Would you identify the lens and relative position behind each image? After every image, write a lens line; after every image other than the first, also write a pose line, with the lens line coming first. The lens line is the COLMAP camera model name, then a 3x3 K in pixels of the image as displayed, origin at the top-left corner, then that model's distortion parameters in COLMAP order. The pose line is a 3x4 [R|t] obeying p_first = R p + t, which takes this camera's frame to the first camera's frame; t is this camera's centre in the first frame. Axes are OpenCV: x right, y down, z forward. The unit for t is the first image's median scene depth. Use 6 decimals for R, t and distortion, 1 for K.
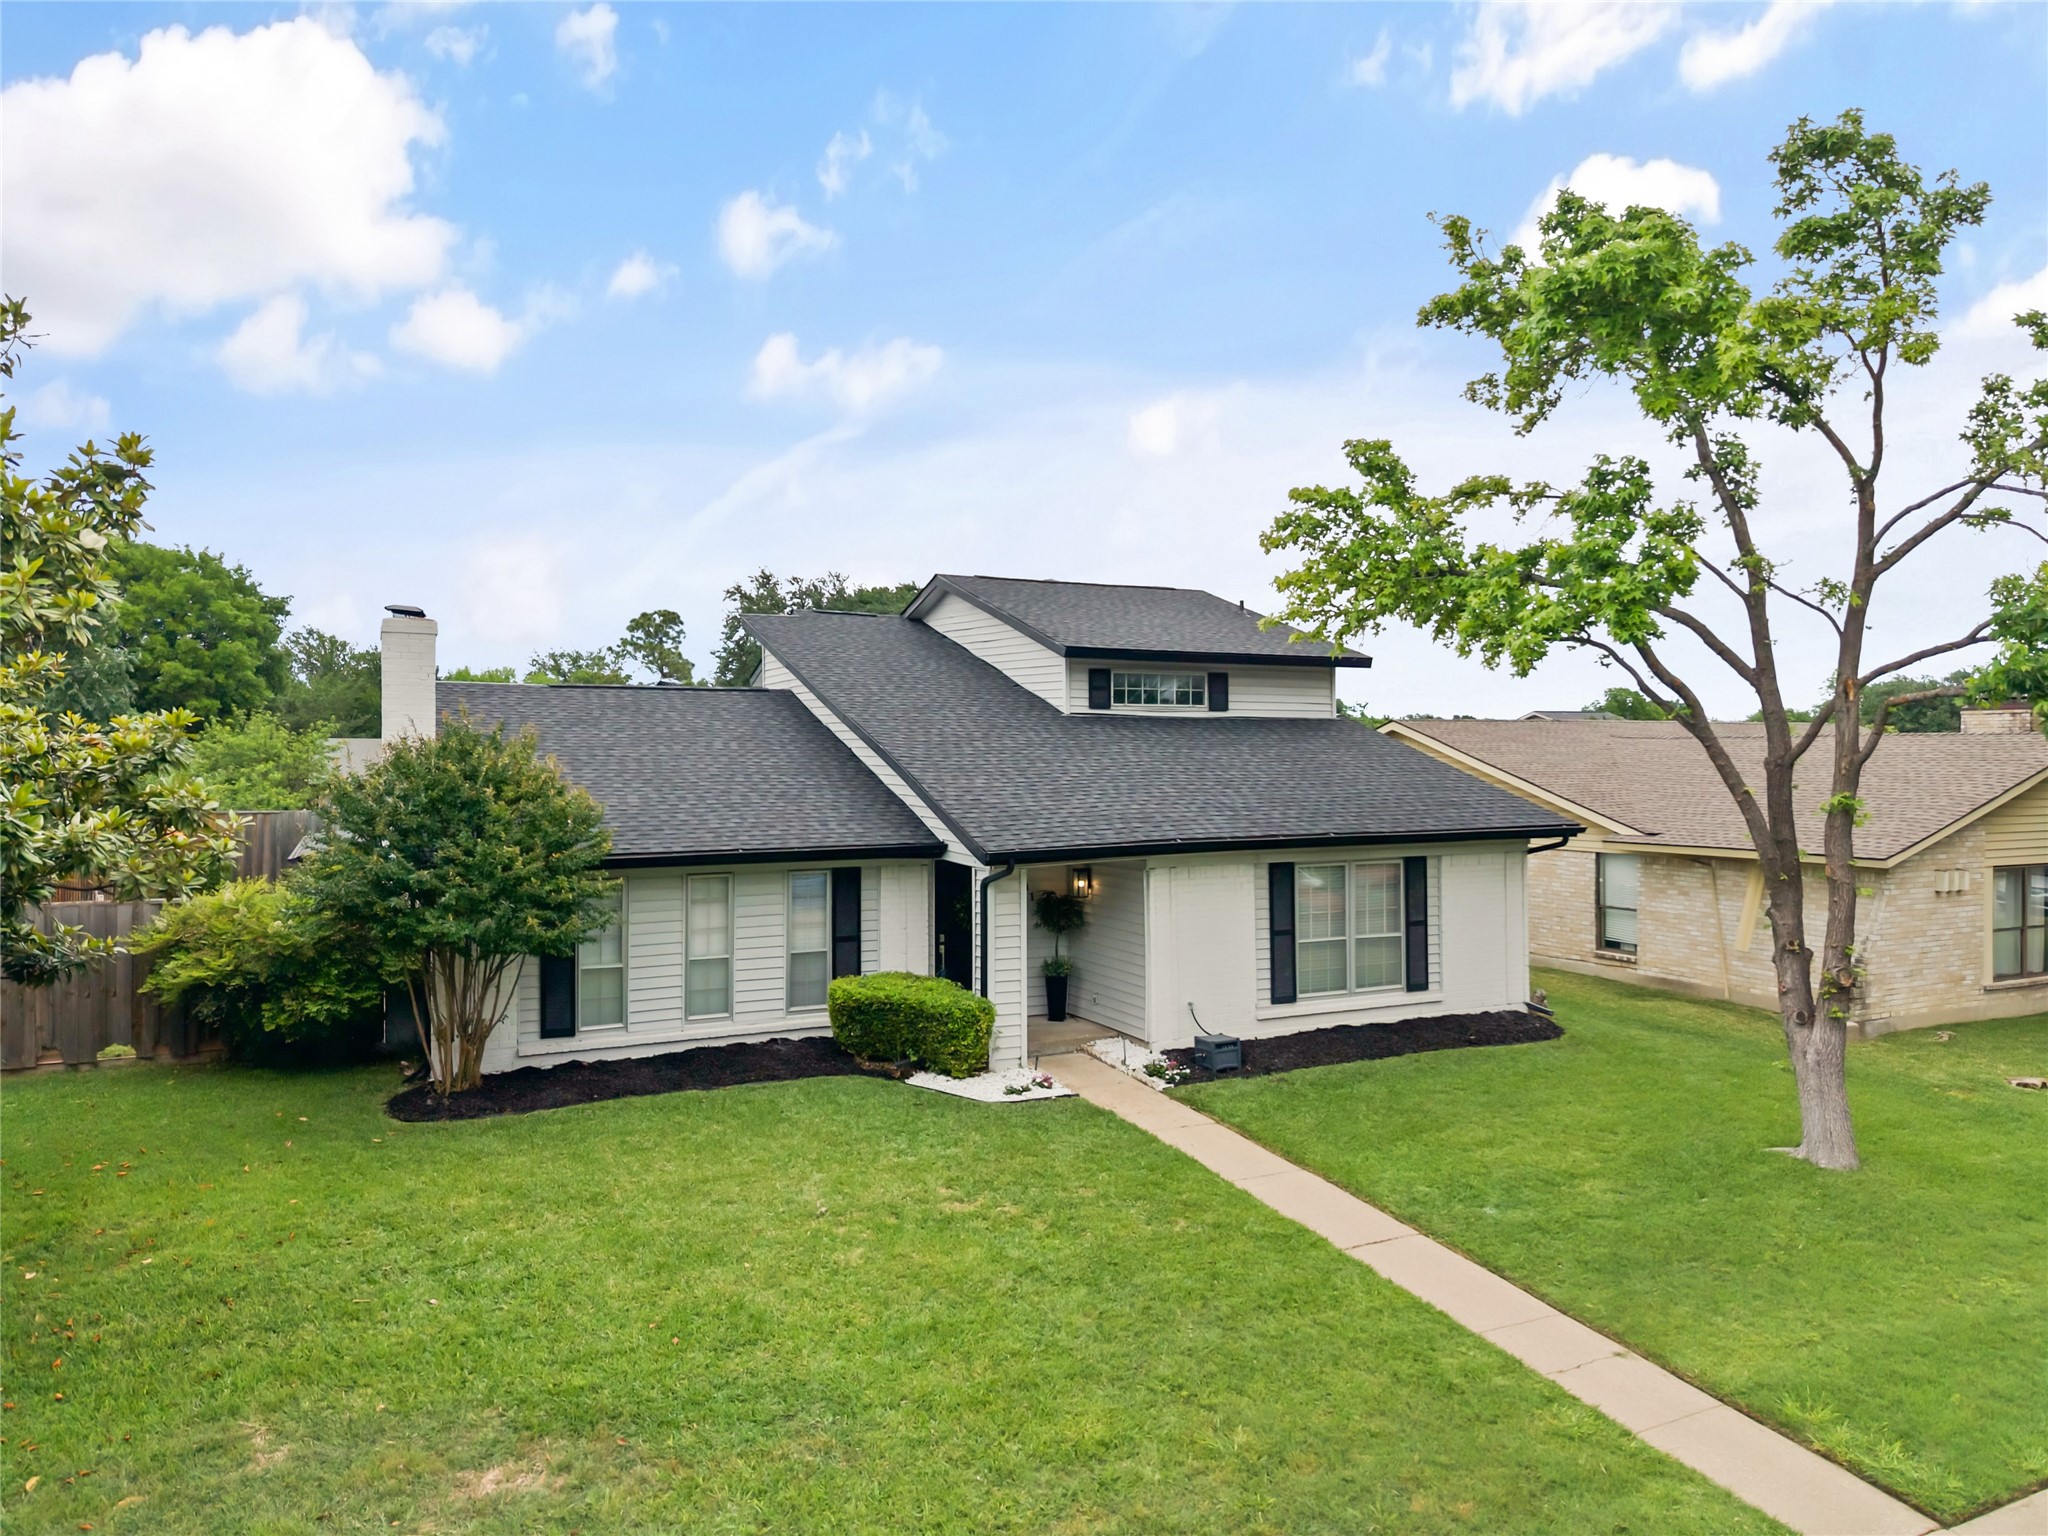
lens RADIAL K [[1382.9, 0, 1028.6], [0, 1382.9, 758.1], [0, 0, 1]] dist [0.026671, -0.028206]
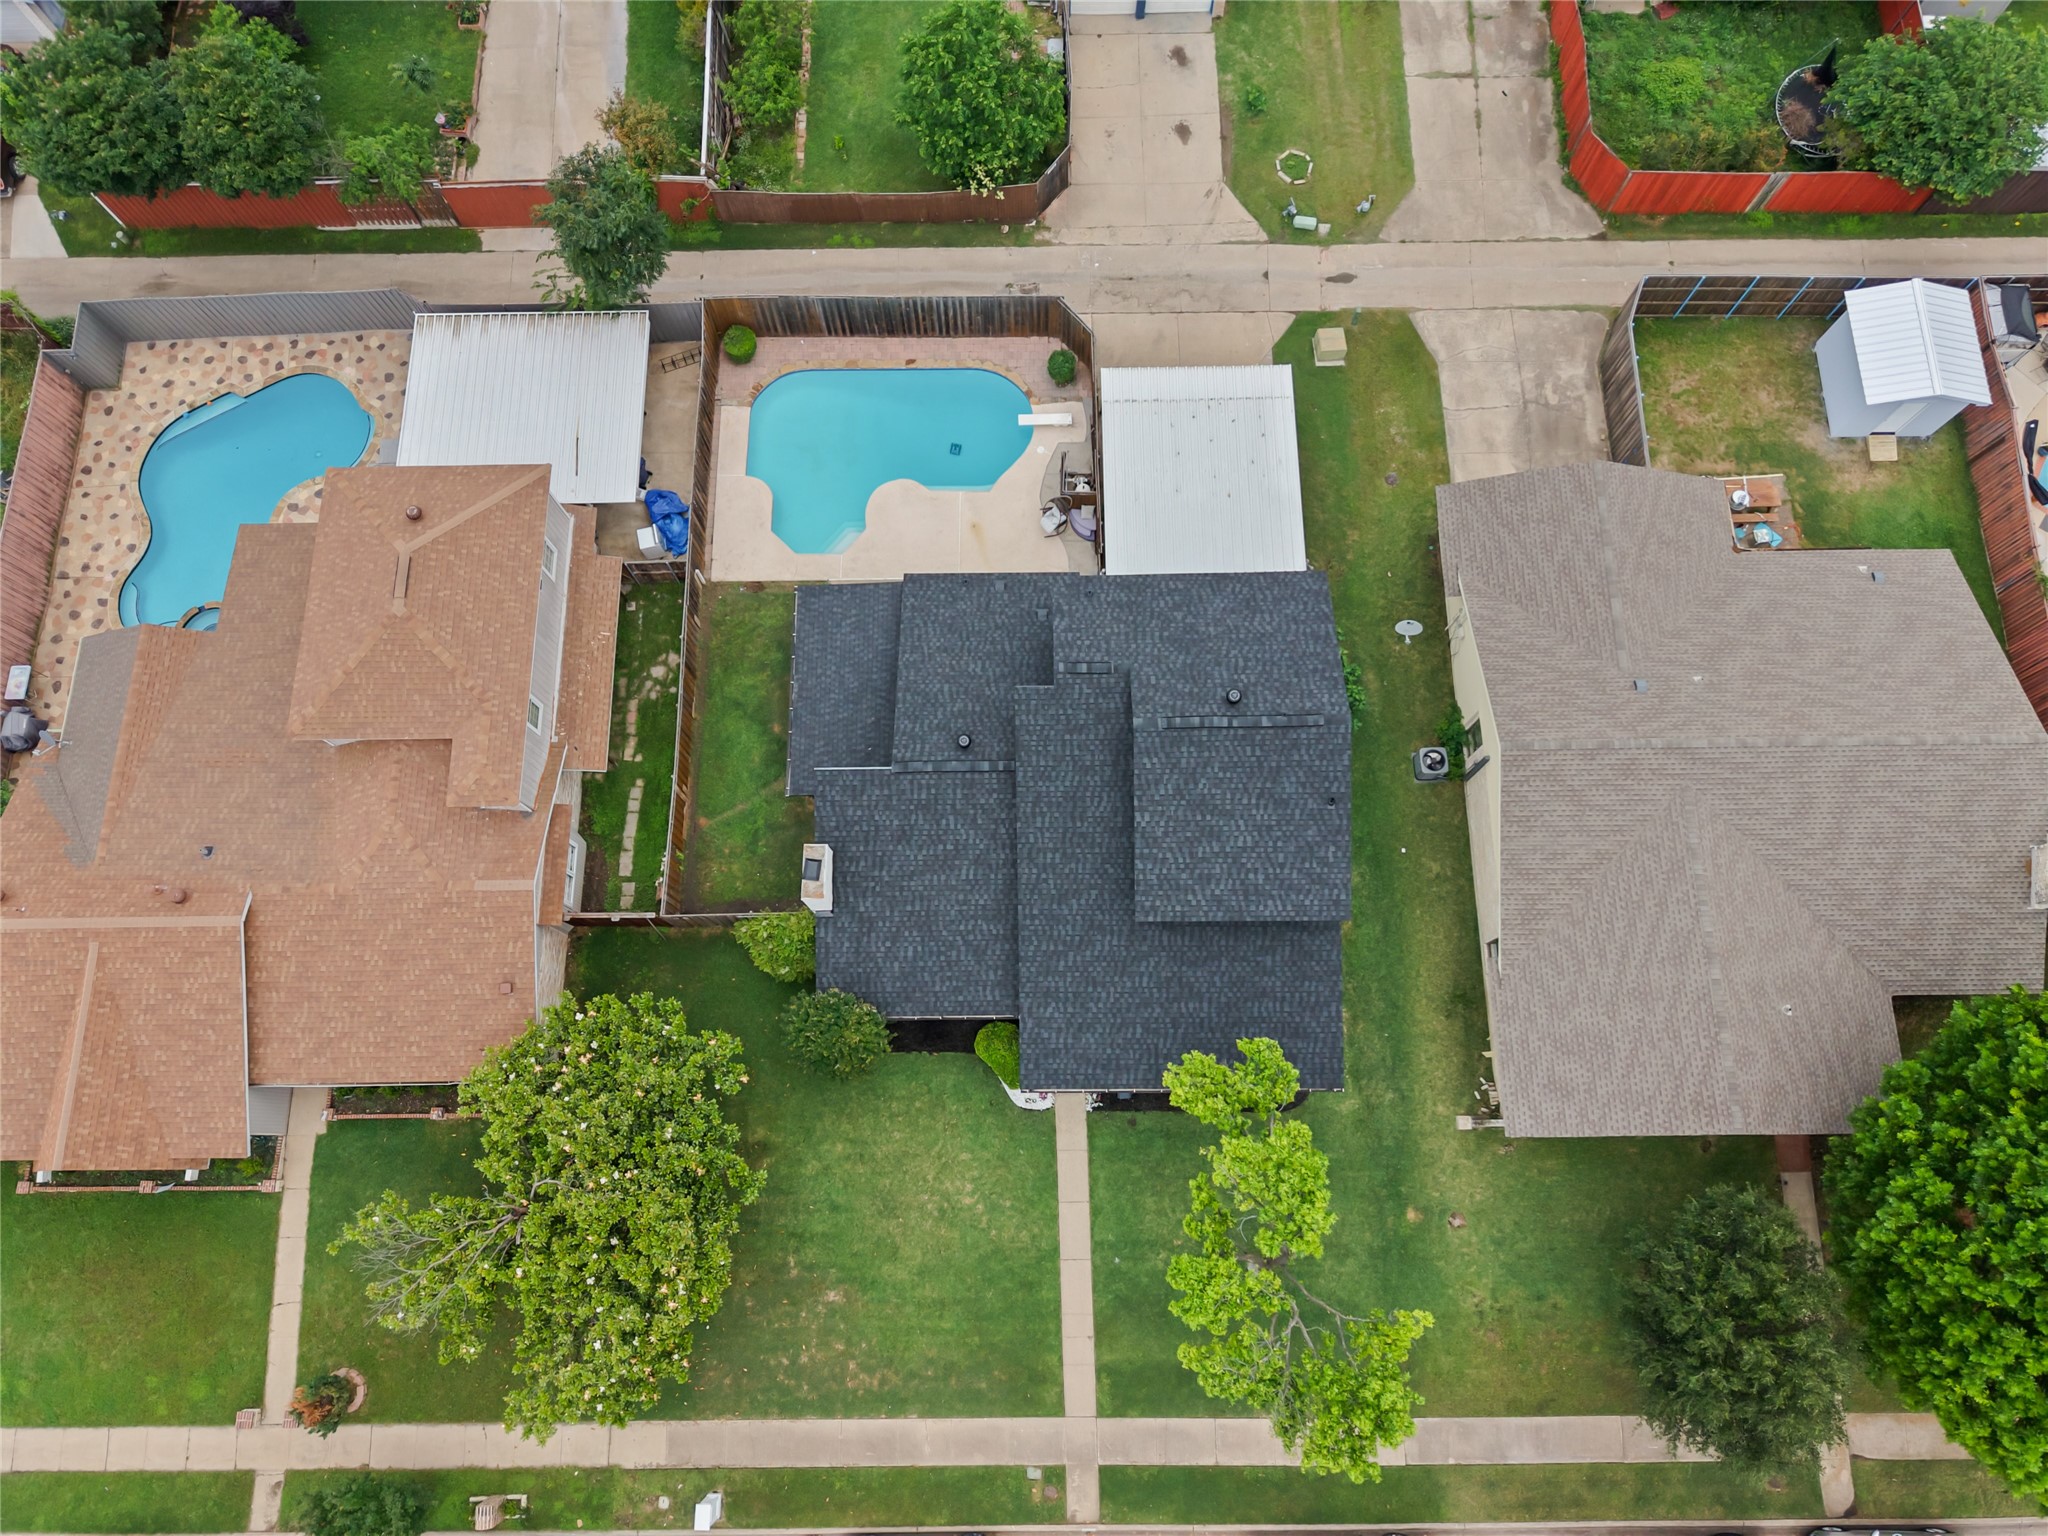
lens RADIAL K [[1382.9, 0, 1028.6], [0, 1382.9, 758.1], [0, 0, 1]] dist [0.026671, -0.028206]
pose [[0.903209, 0.410756, -0.124470, 0.044011], [0.006251, 0.277384, 0.960739, -2.293114], [0.429155, -0.868526, 0.247968, 0.811683]]
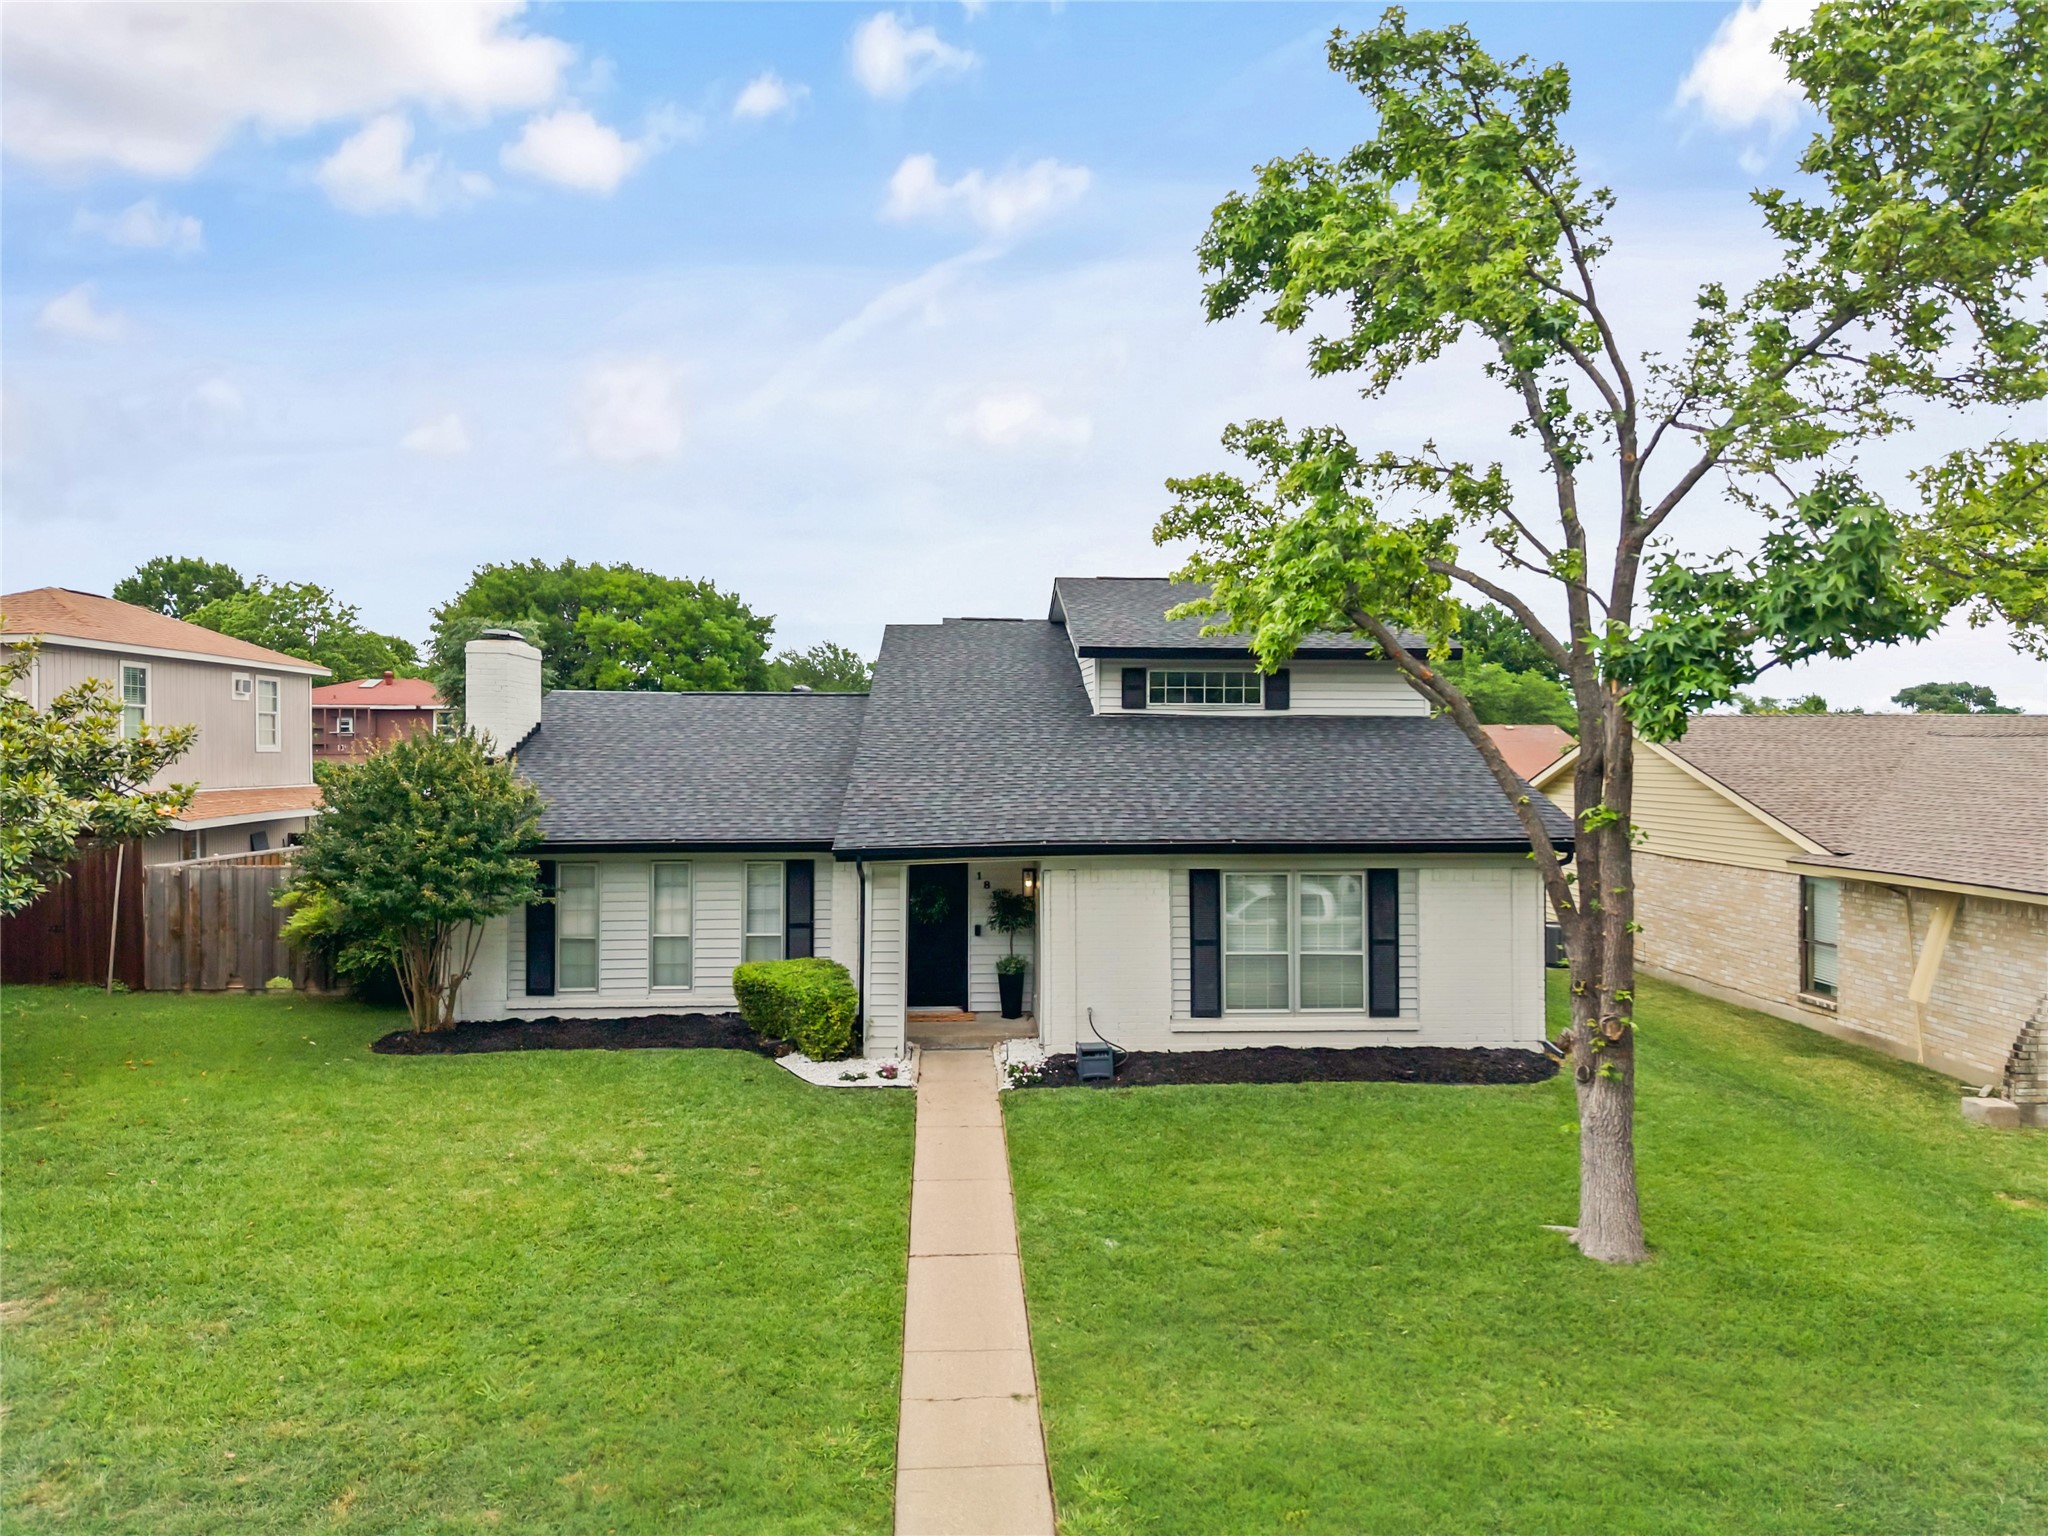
lens RADIAL K [[1382.9, 0, 1028.6], [0, 1382.9, 758.1], [0, 0, 1]] dist [0.026671, -0.028206]
pose [[0.918366, 0.004190, -0.395709, 0.468282], [-0.003706, 0.999991, 0.001988, -0.002514], [0.395714, -0.000359, 0.918374, 0.083148]]
